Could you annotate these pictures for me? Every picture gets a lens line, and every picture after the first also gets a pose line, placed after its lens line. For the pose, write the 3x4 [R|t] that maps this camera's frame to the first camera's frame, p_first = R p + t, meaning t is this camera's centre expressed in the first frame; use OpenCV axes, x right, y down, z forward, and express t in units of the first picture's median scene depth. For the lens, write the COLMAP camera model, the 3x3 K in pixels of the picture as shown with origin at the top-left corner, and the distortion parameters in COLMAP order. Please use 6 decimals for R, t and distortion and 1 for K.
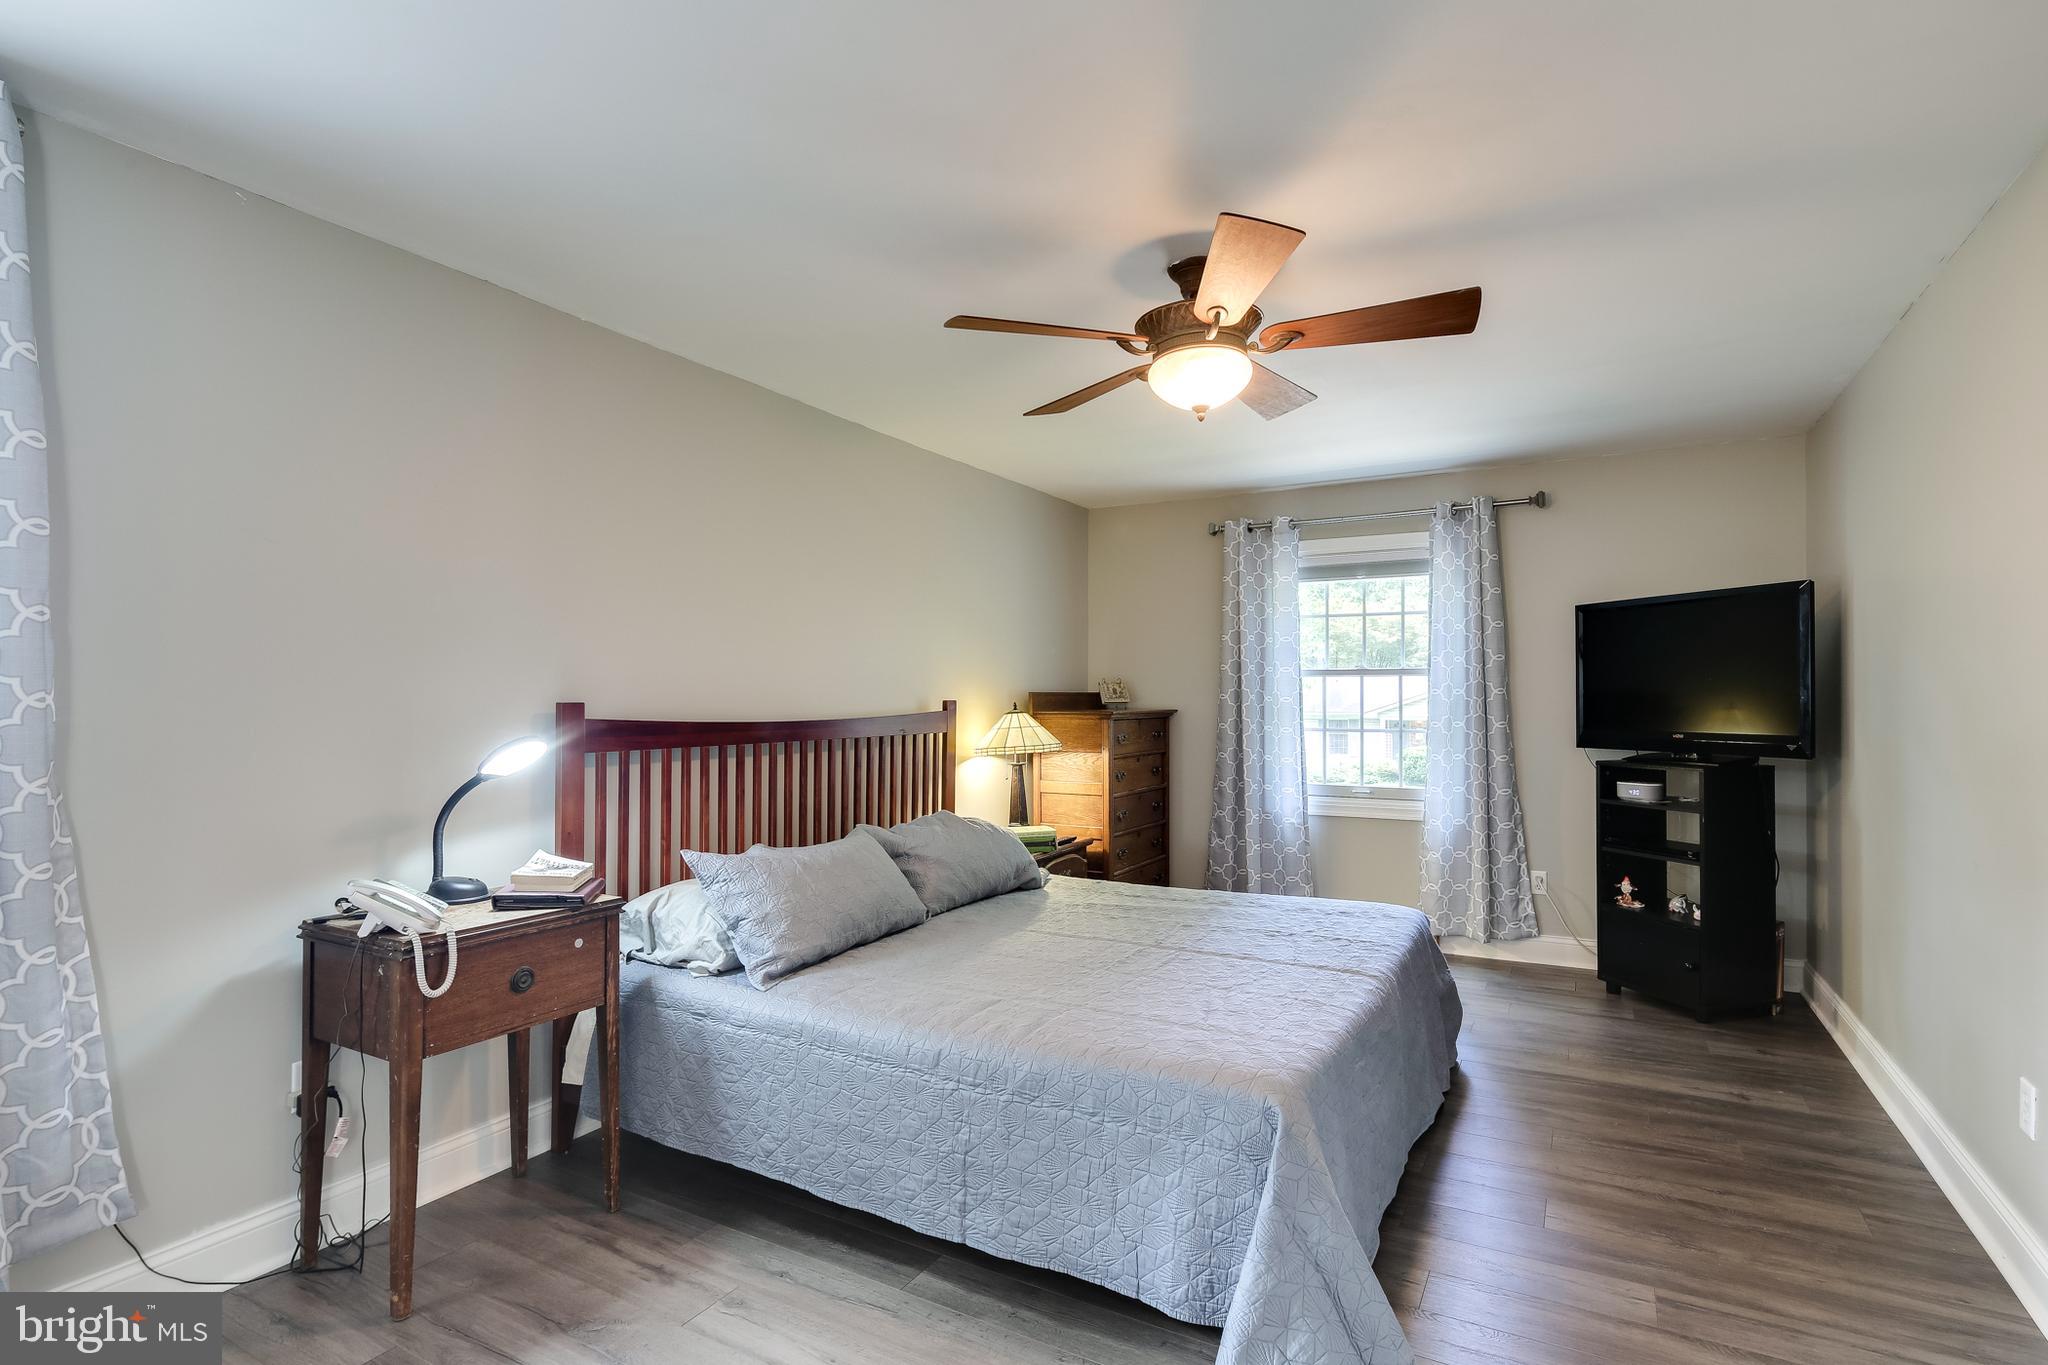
lens RADIAL K [[1009.7, 0, 1028.8], [0, 1009.7, 686.8], [0, 0, 1]] dist [0.001231, -0.001606]
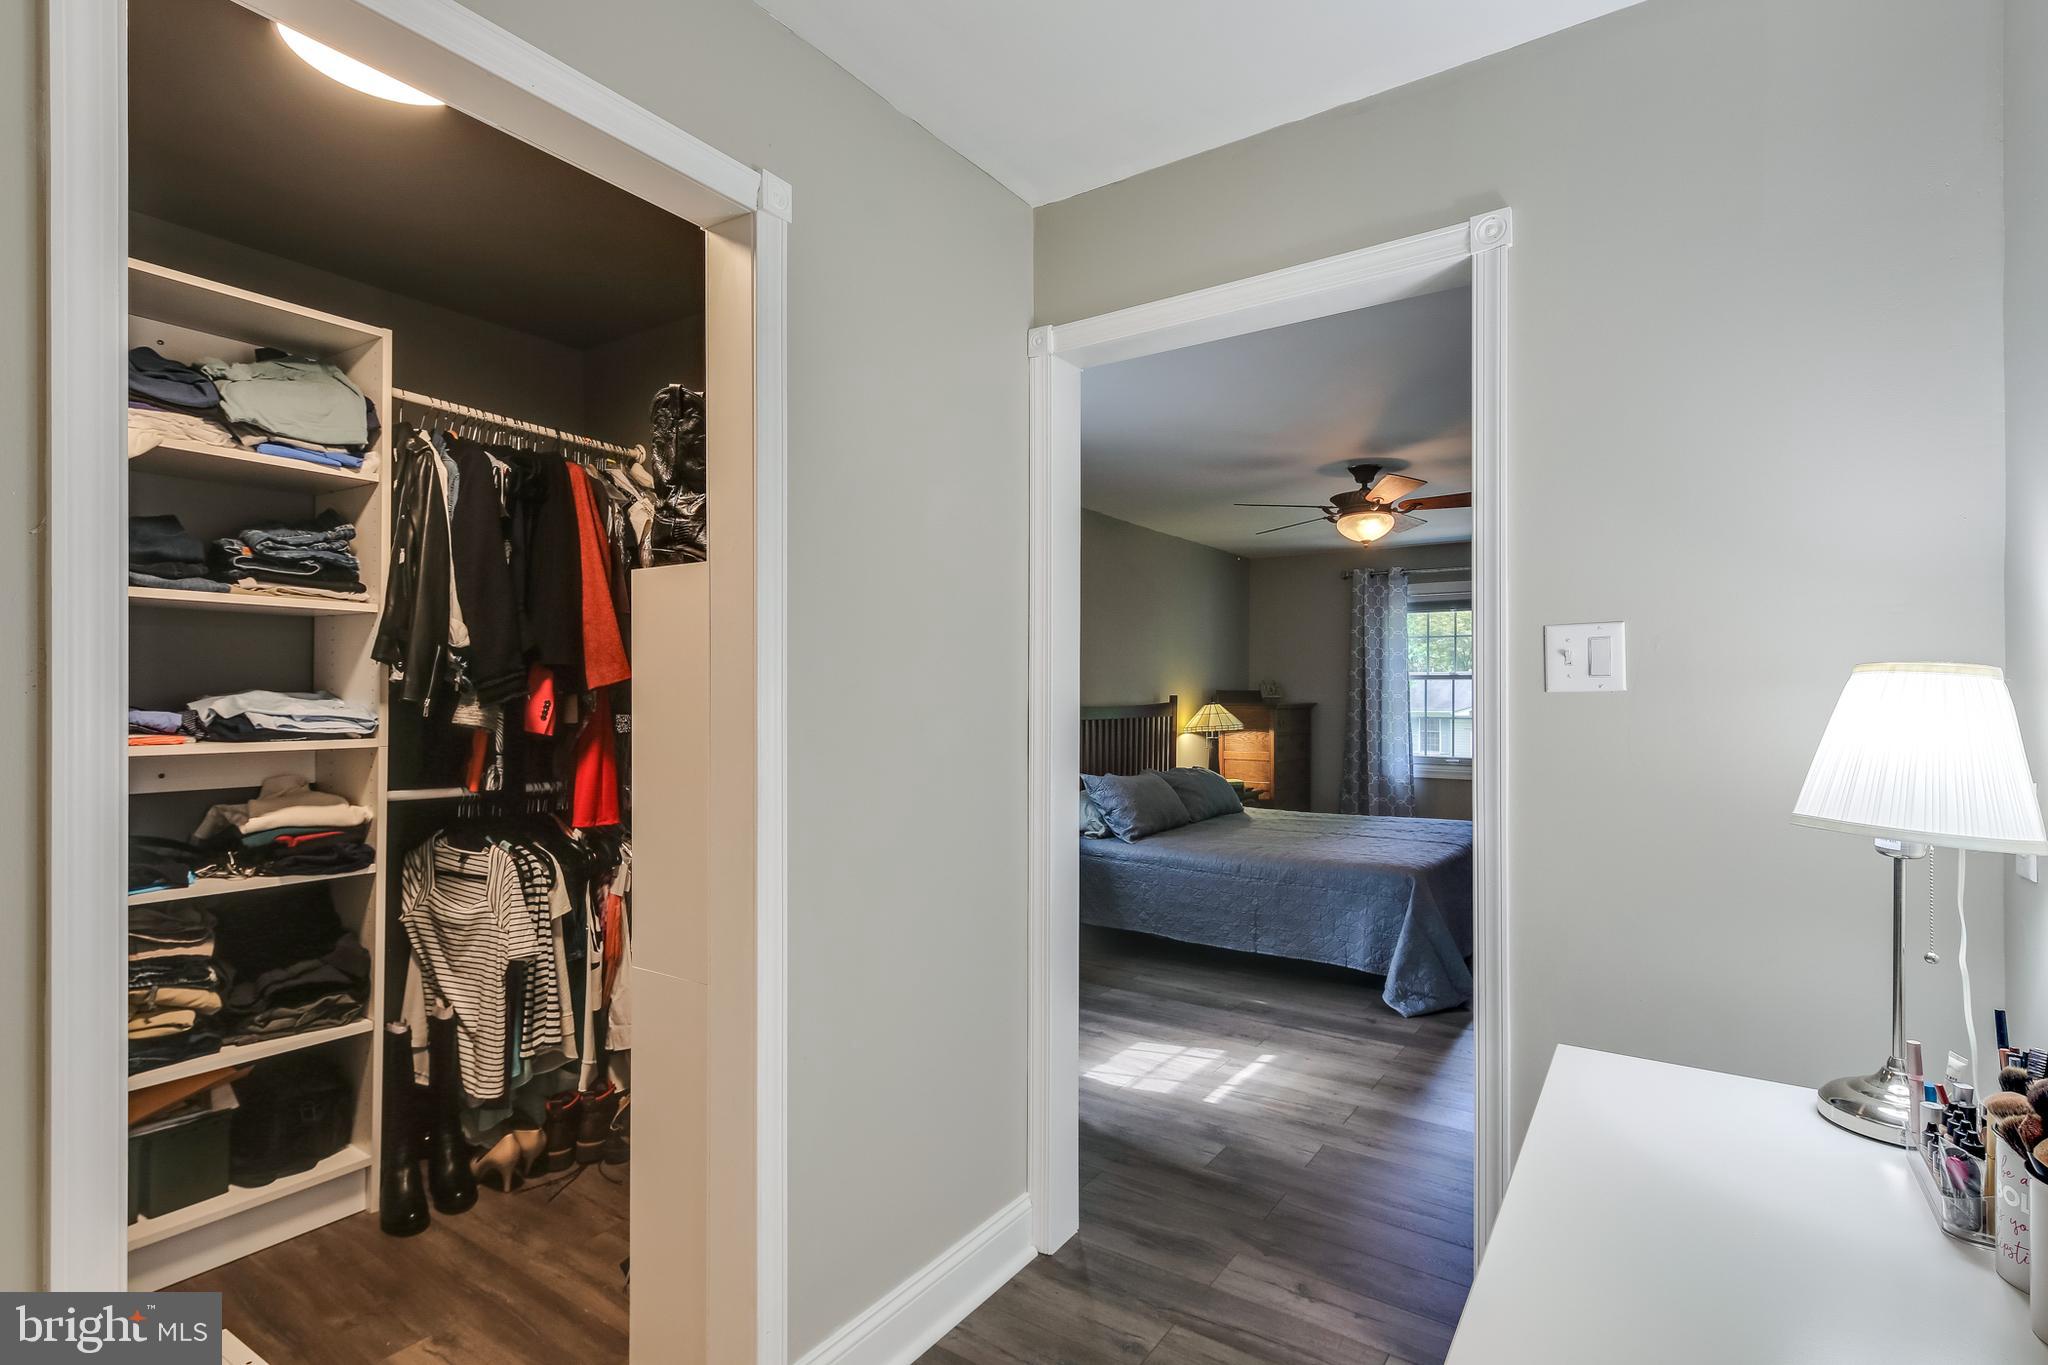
lens RADIAL K [[1009.7, 0, 1019.5], [0, 1009.7, 686.1], [0, 0, 1]] dist [0.001231, -0.001606]
pose [[0.996213, 0.005283, -0.086783, -0.165291], [-0.005065, 0.999983, 0.002731, -0.002915], [0.086796, -0.002281, 0.996224, -0.501165]]
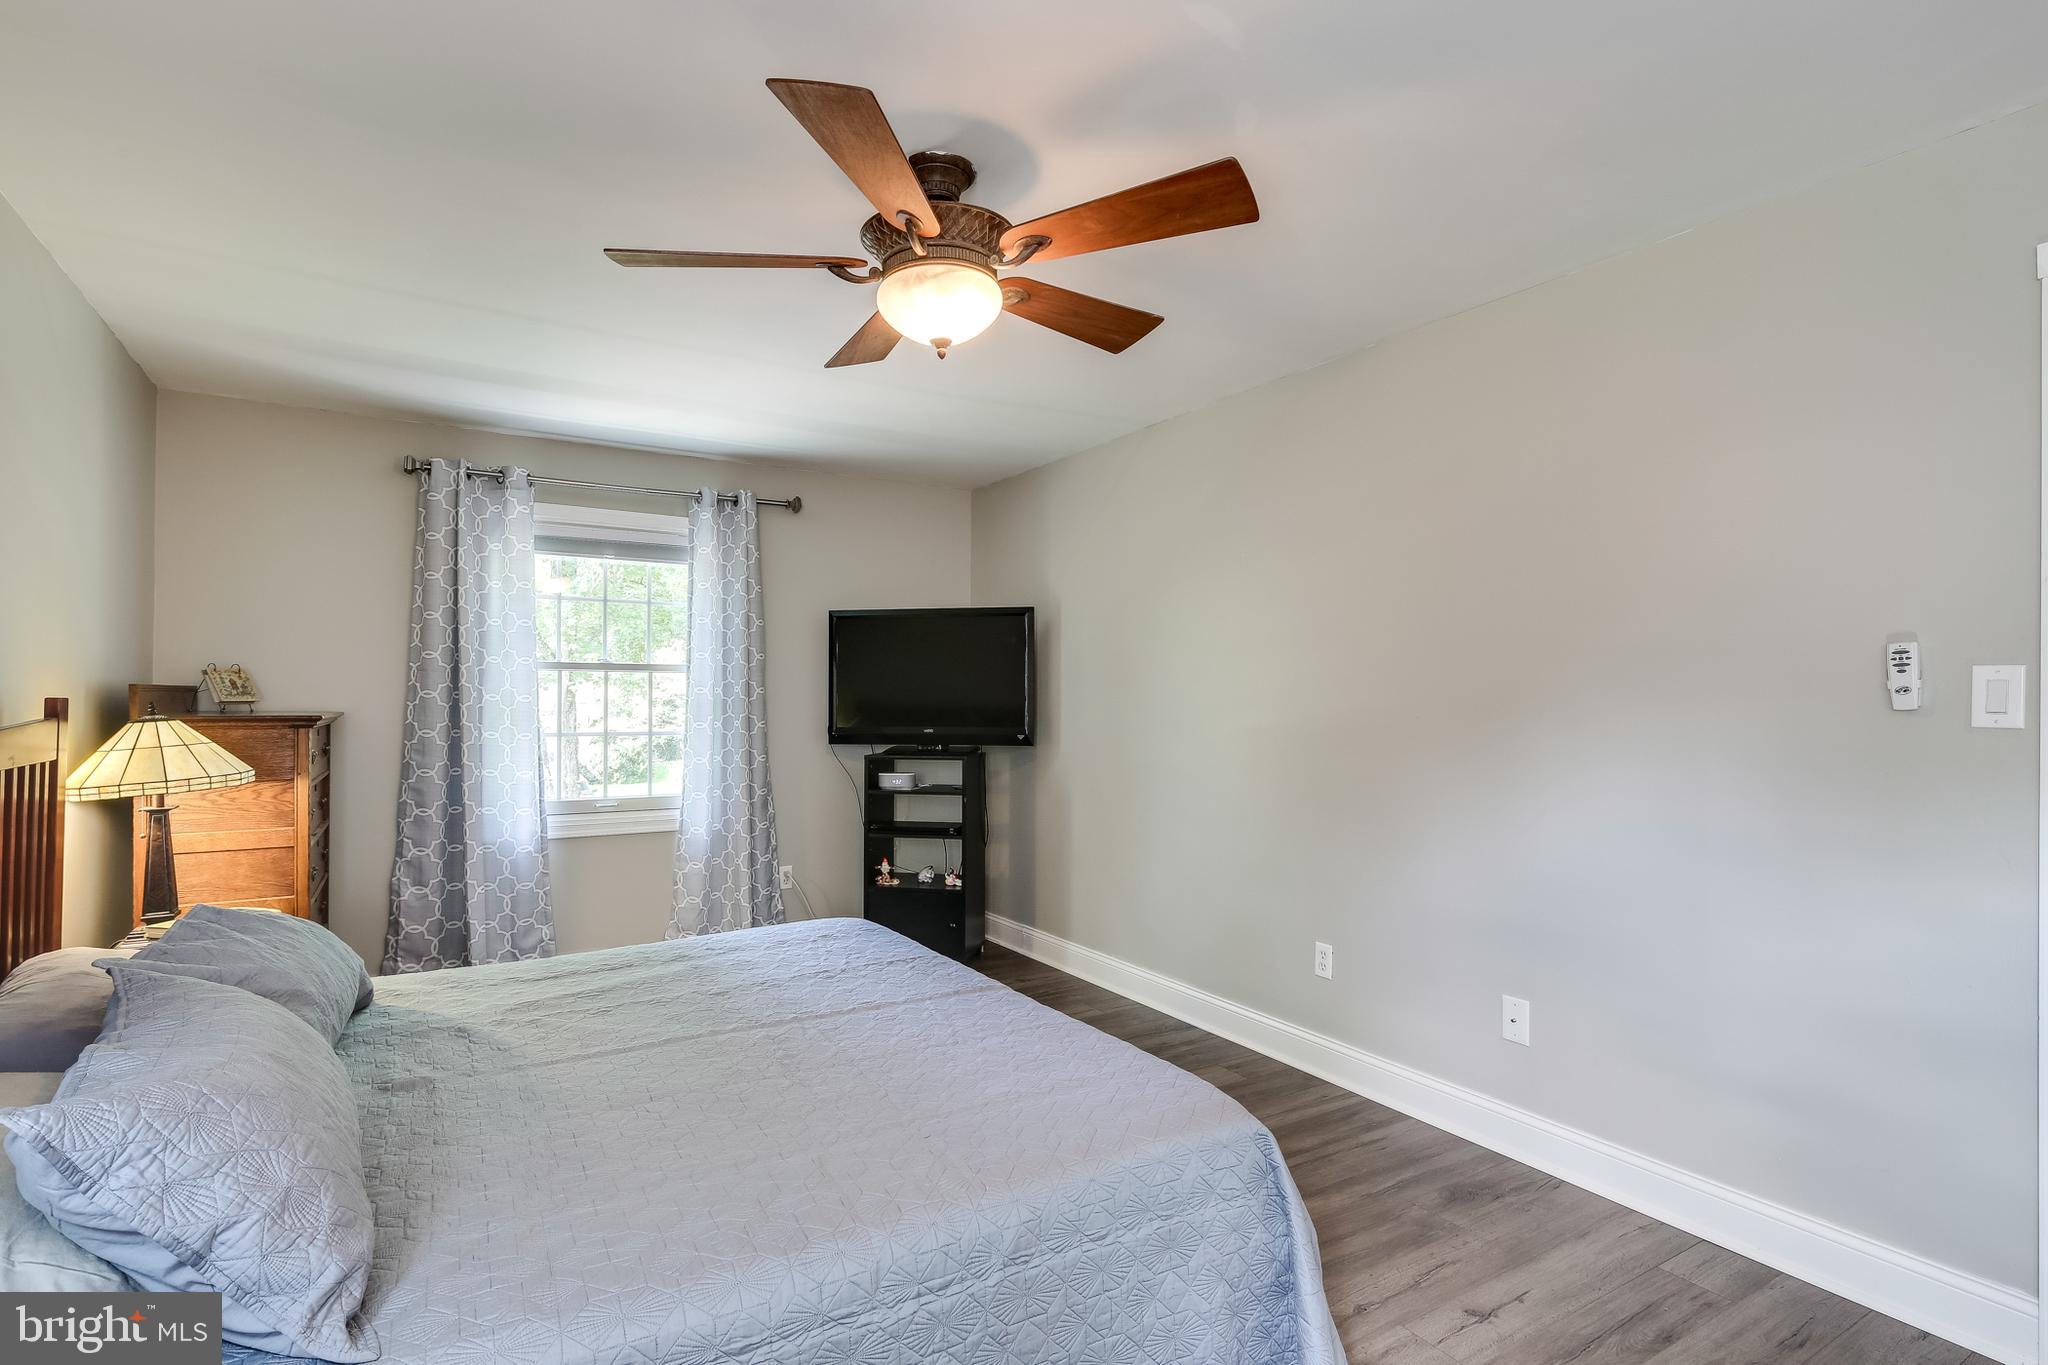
lens RADIAL K [[1009.7, 0, 1022.2], [0, 1009.7, 690.7], [0, 0, 1]] dist [0.001231, -0.001606]
pose [[0.484036, 0.010056, 0.874990, -0.272379], [-0.013954, 0.999896, -0.003773, 0.004591], [-0.874937, -0.010383, 0.484126, 0.289528]]
